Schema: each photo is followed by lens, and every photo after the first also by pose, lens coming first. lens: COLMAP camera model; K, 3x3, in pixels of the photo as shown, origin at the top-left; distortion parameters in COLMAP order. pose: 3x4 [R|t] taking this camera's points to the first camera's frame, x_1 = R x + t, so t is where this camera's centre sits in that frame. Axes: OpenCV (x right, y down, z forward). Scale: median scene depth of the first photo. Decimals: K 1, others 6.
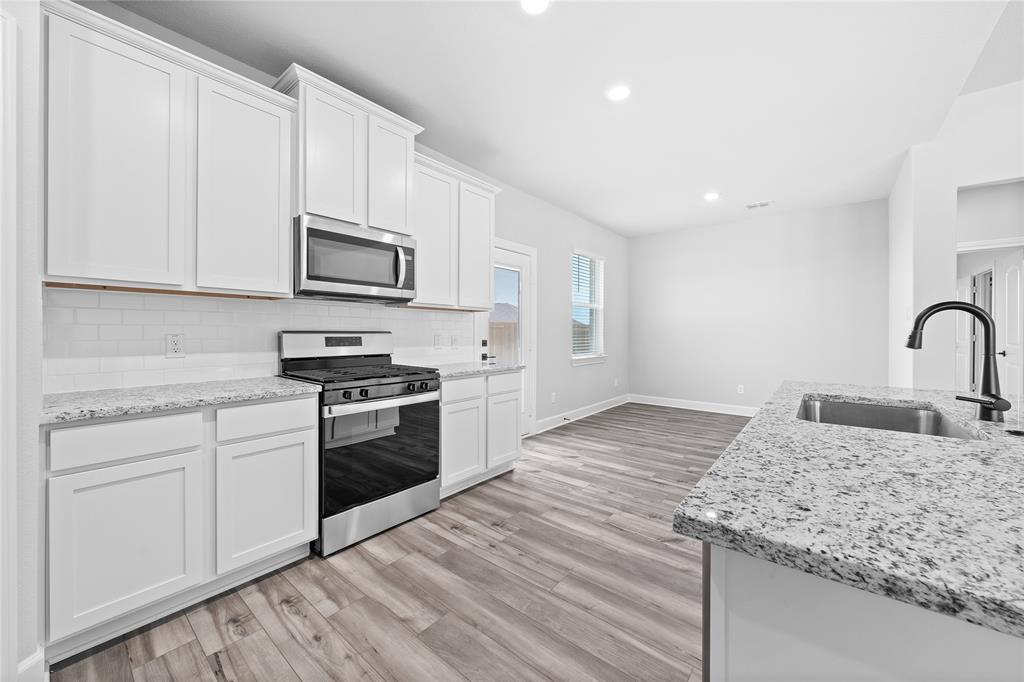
lens RADIAL K [[387.7, 0, 513.0], [0, 387.7, 334.8], [0, 0, 1]] dist [0.000566, -0.000004]
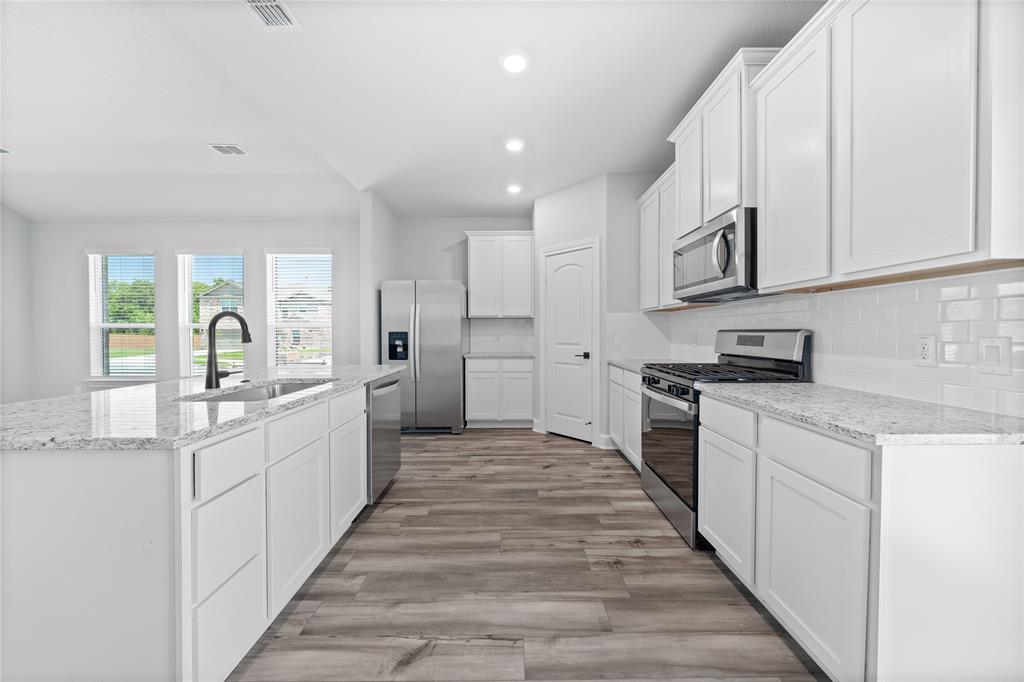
lens RADIAL K [[340.2, 0, 510.3], [0, 340.2, 342.4], [0, 0, 1]] dist [-0.002753, -0.000080]
pose [[-0.765191, 0.019647, -0.643504, 0.692993], [-0.003029, 0.999413, 0.034114, -0.005925], [0.643797, 0.028053, -0.764682, 1.641049]]
